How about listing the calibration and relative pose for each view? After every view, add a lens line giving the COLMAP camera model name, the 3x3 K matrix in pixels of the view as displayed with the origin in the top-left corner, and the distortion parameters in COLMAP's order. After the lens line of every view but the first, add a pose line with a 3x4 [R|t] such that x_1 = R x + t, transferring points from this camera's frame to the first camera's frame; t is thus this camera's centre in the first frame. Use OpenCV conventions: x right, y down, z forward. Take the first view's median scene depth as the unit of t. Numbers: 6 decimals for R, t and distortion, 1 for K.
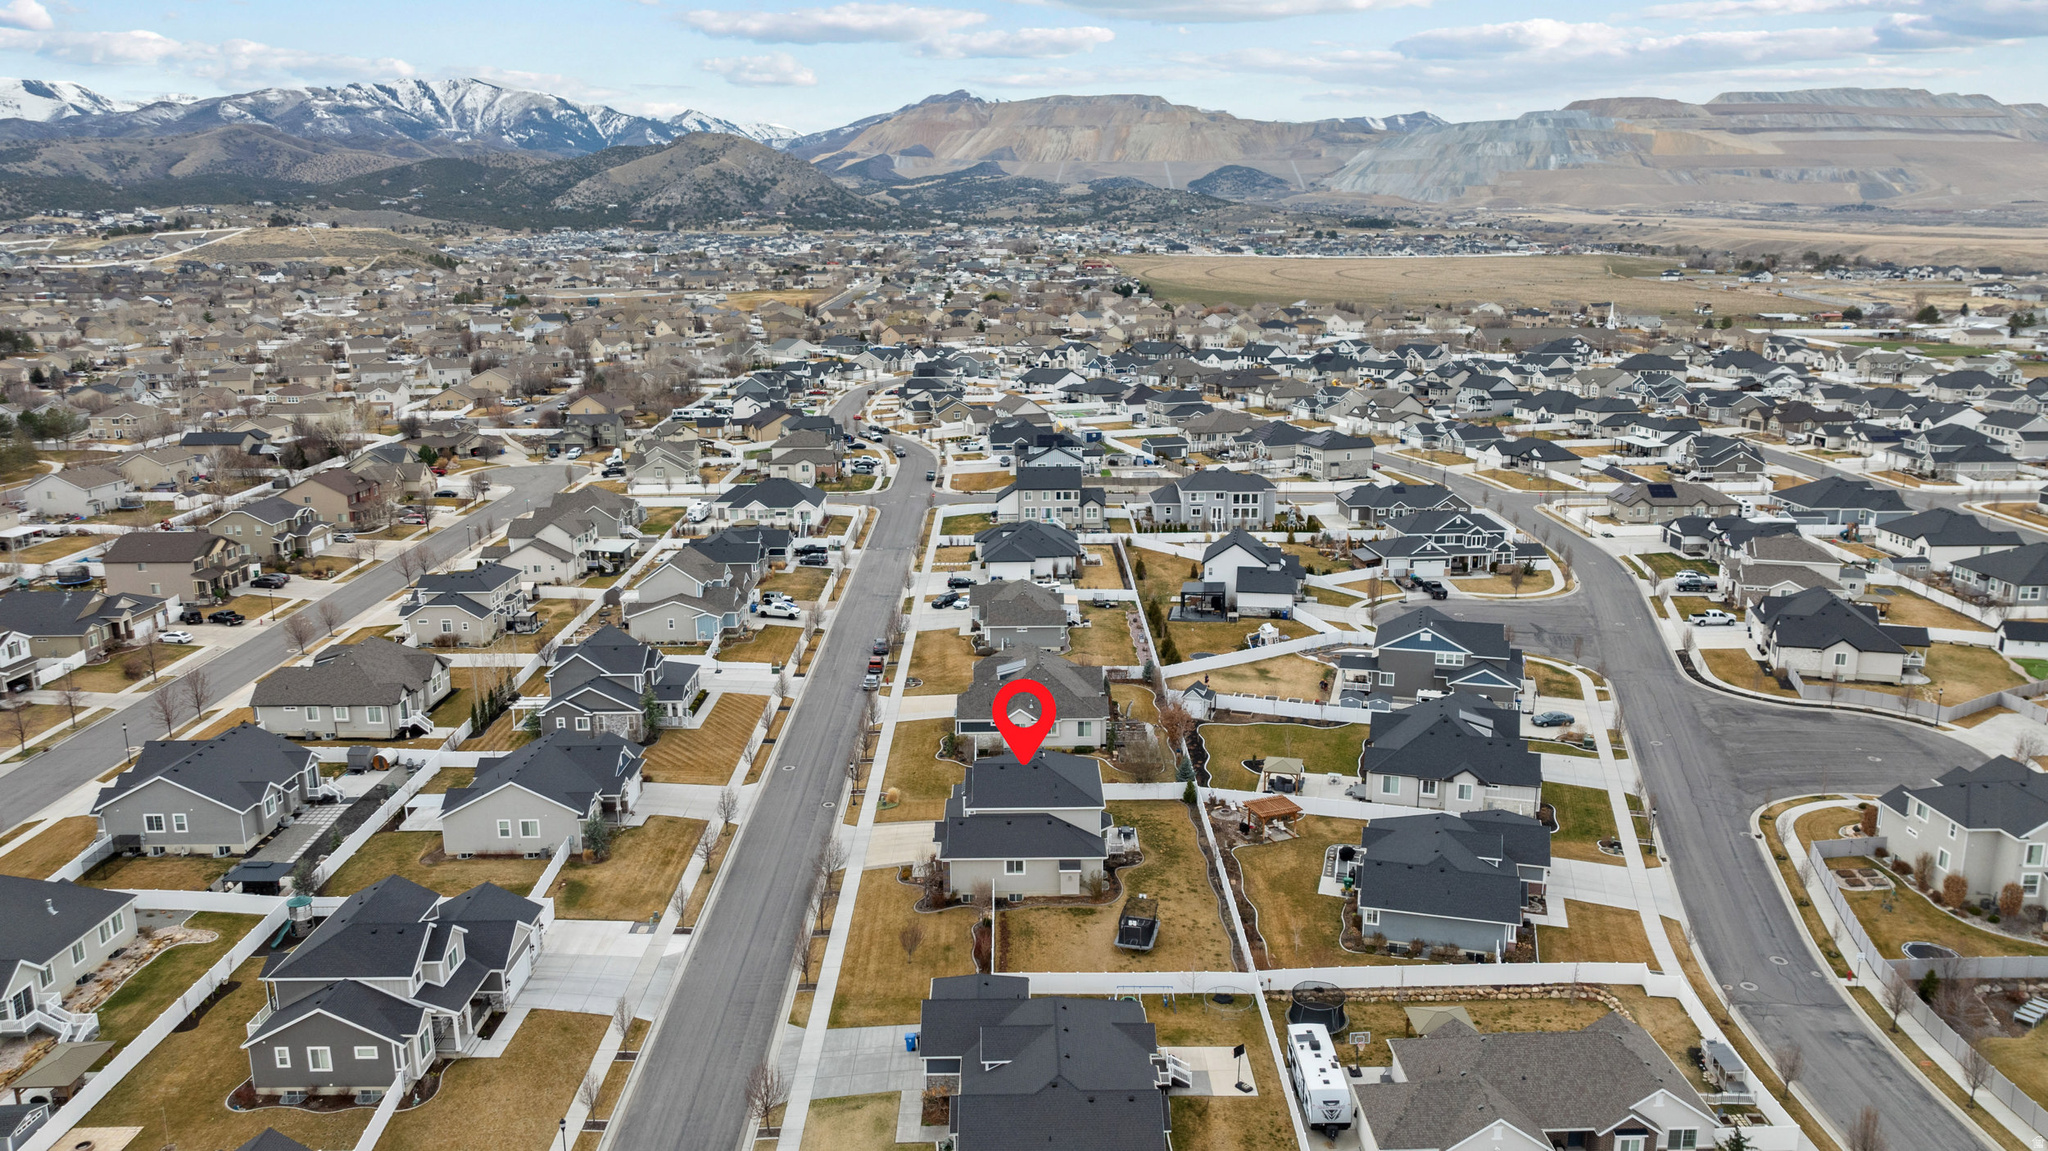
lens RADIAL K [[1443.6, 0, 1028.5], [0, 1443.6, 574.9], [0, 0, 1]] dist [-0.011985, 0.000311]
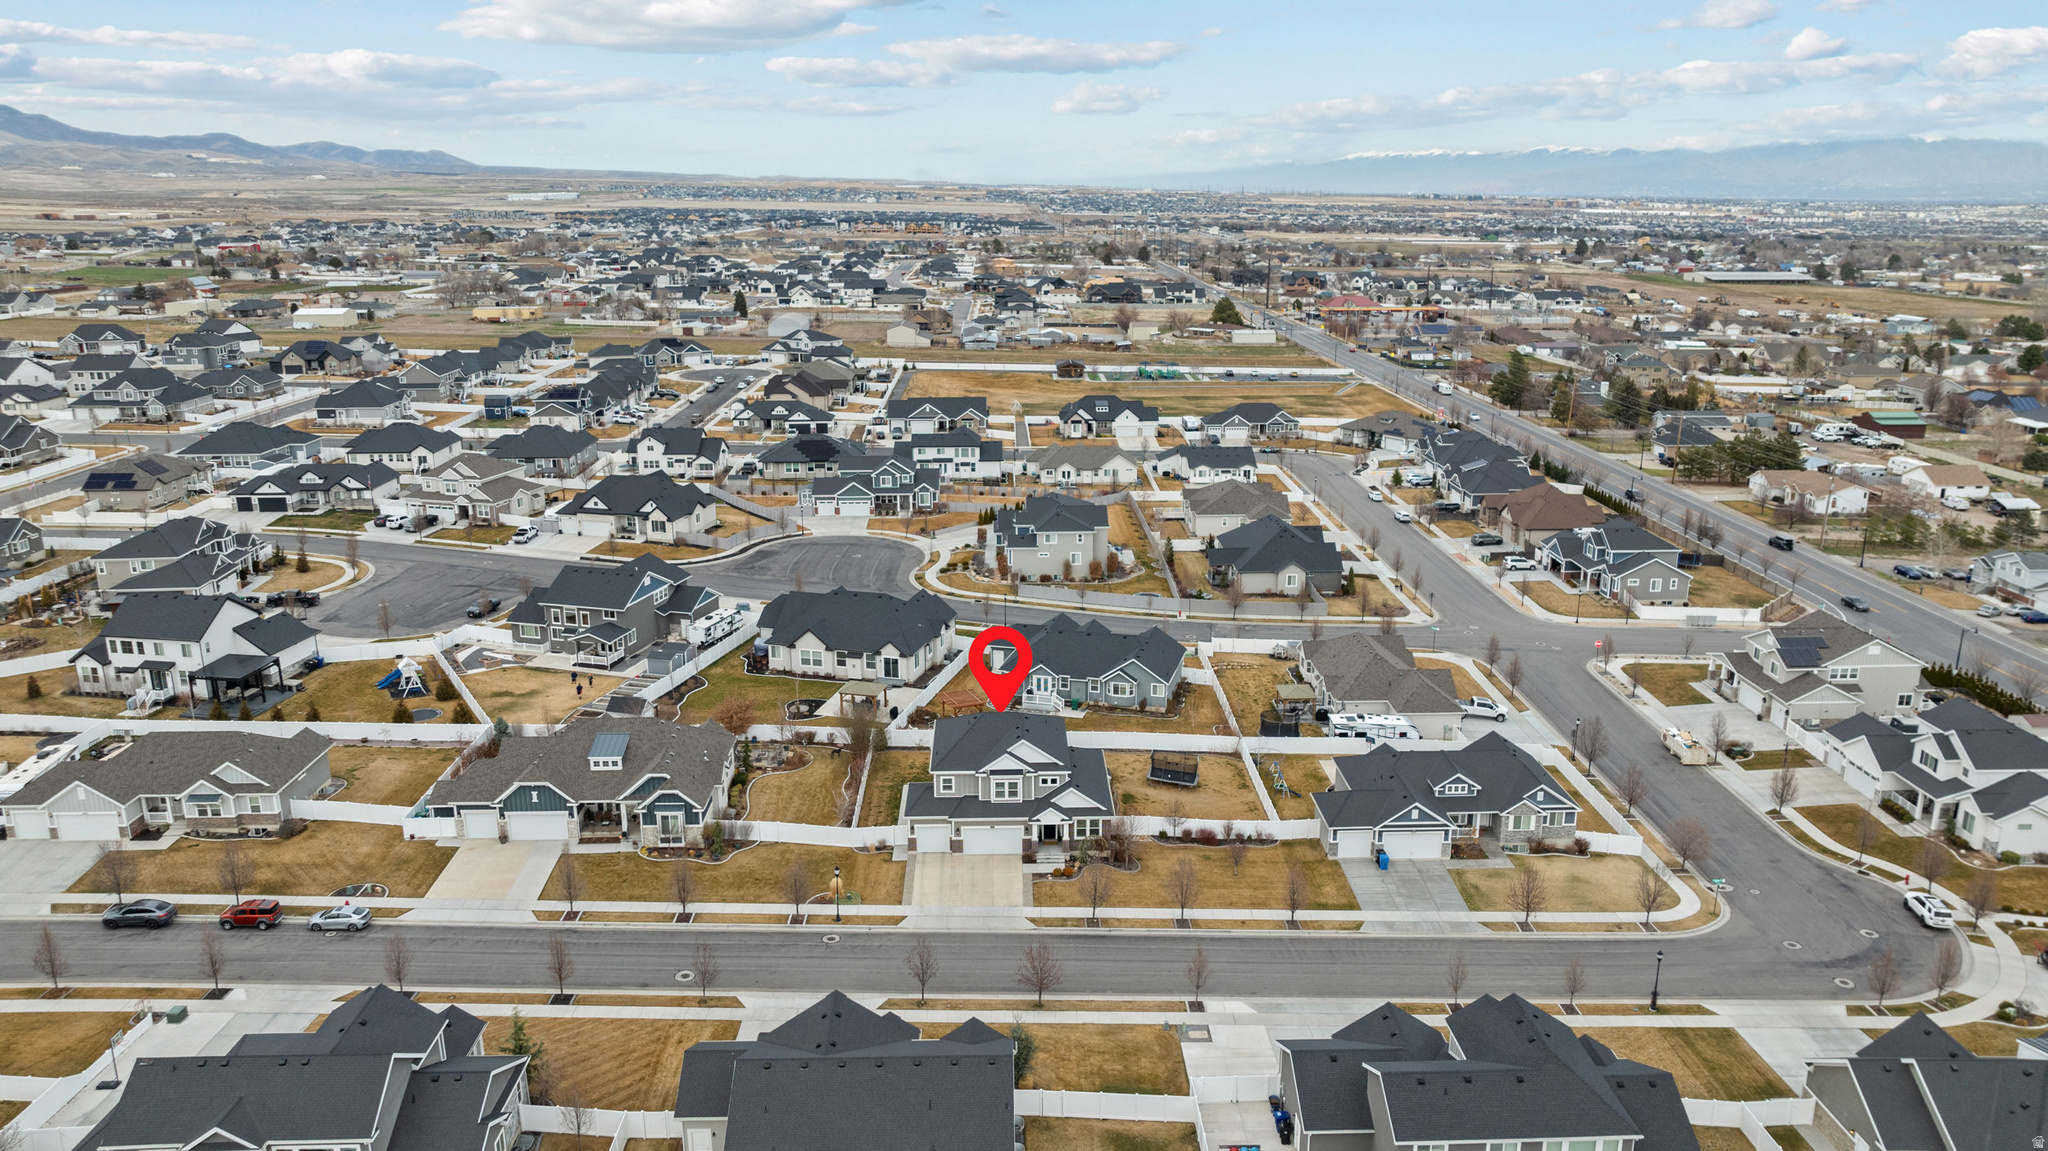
lens RADIAL K [[1443.6, 0, 1028.5], [0, 1443.6, 574.9], [0, 0, 1]] dist [-0.011985, 0.000311]
pose [[-0.011001, -0.258724, 0.965889, -0.331503], [0.226463, 0.940204, 0.254423, -0.074687], [-0.973958, 0.221537, 0.048248, 0.338568]]
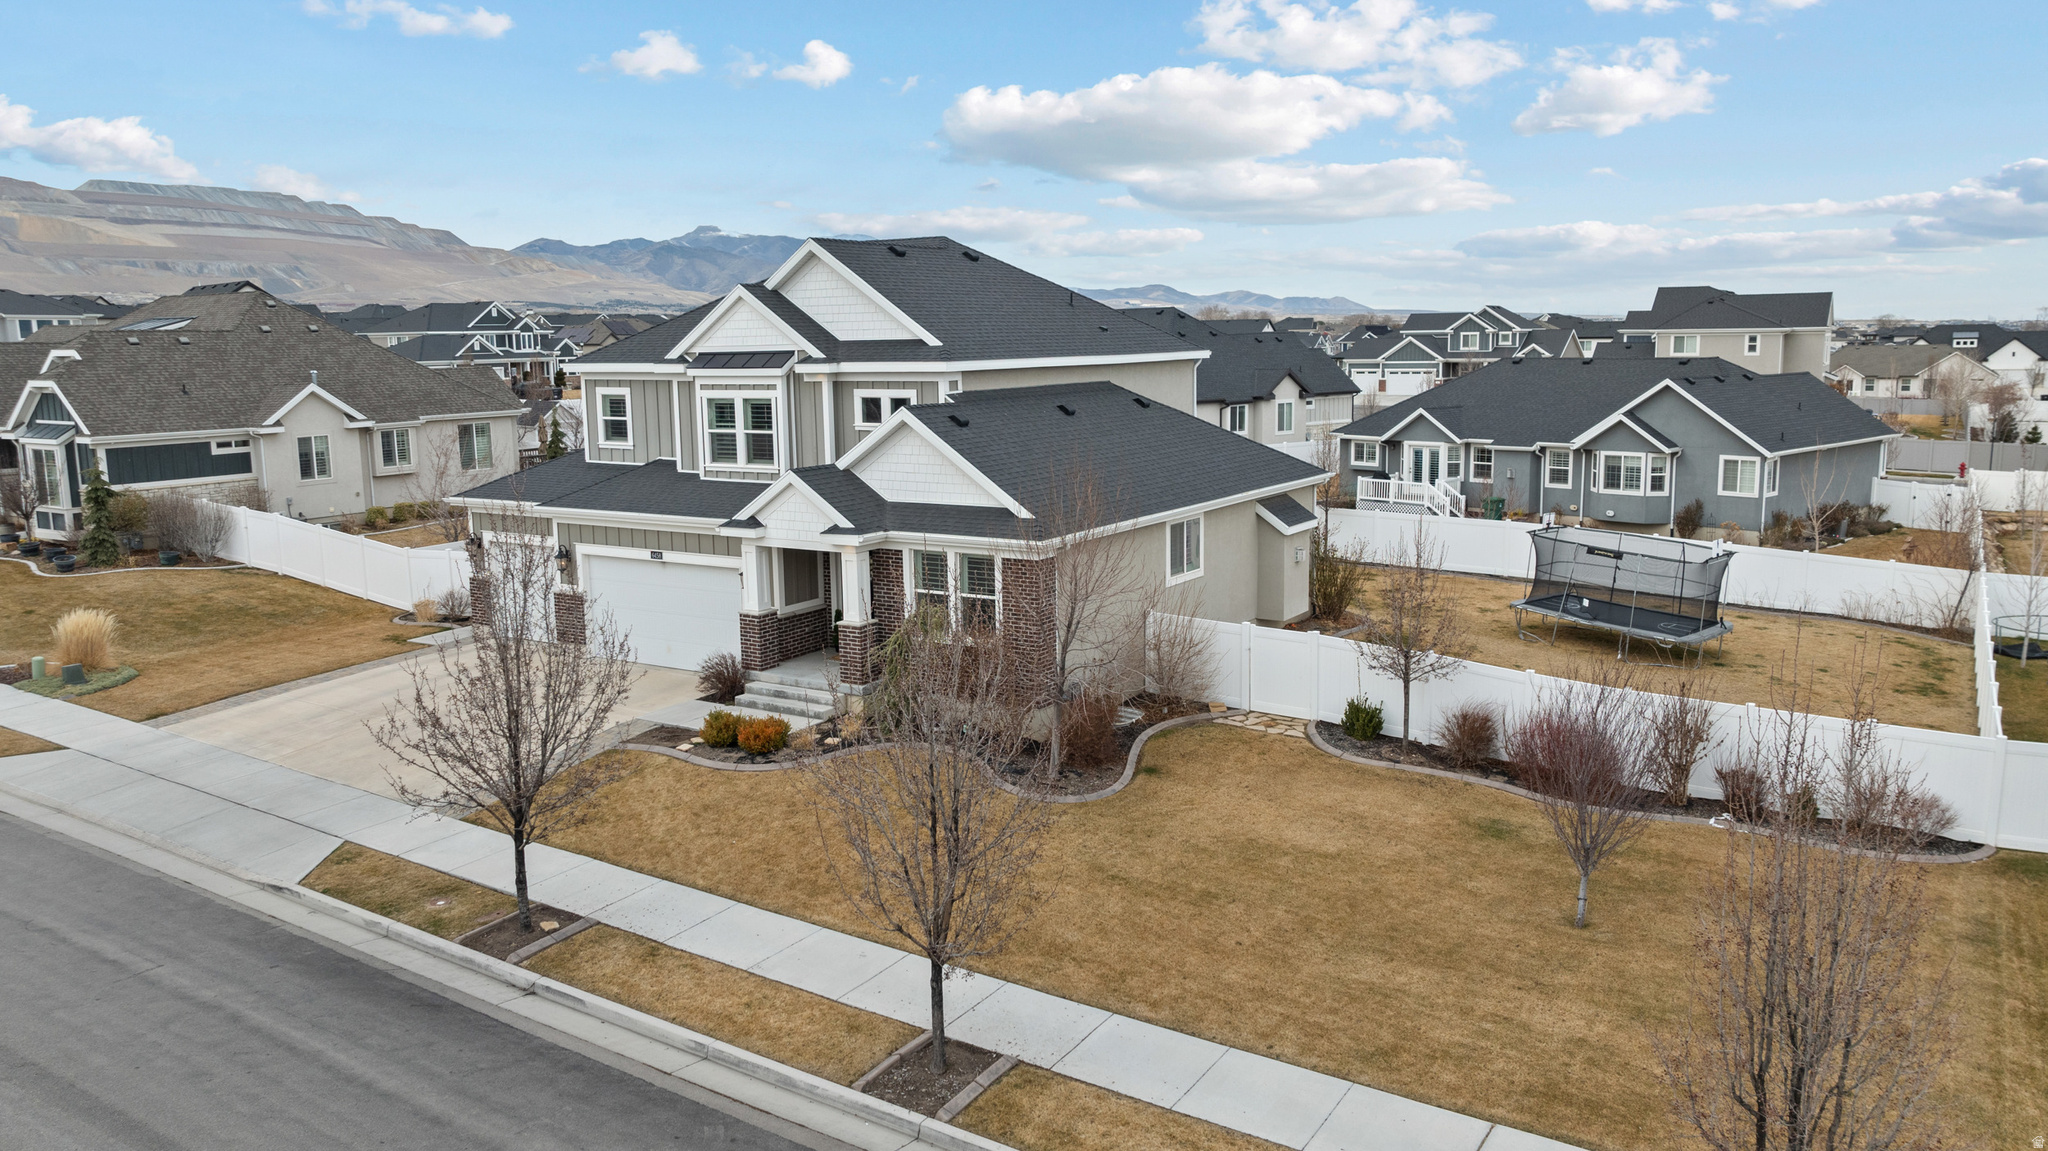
lens RADIAL K [[1491.2, 0, 1029.2], [0, 1491.2, 570.7], [0, 0, 1]] dist [-0.077697, 0.094284]
pose [[0.541999, -0.132832, 0.829815, -0.083905], [0.198898, 0.979651, 0.026905, 0.067738], [-0.816502, 0.150466, 0.557390, 0.306781]]
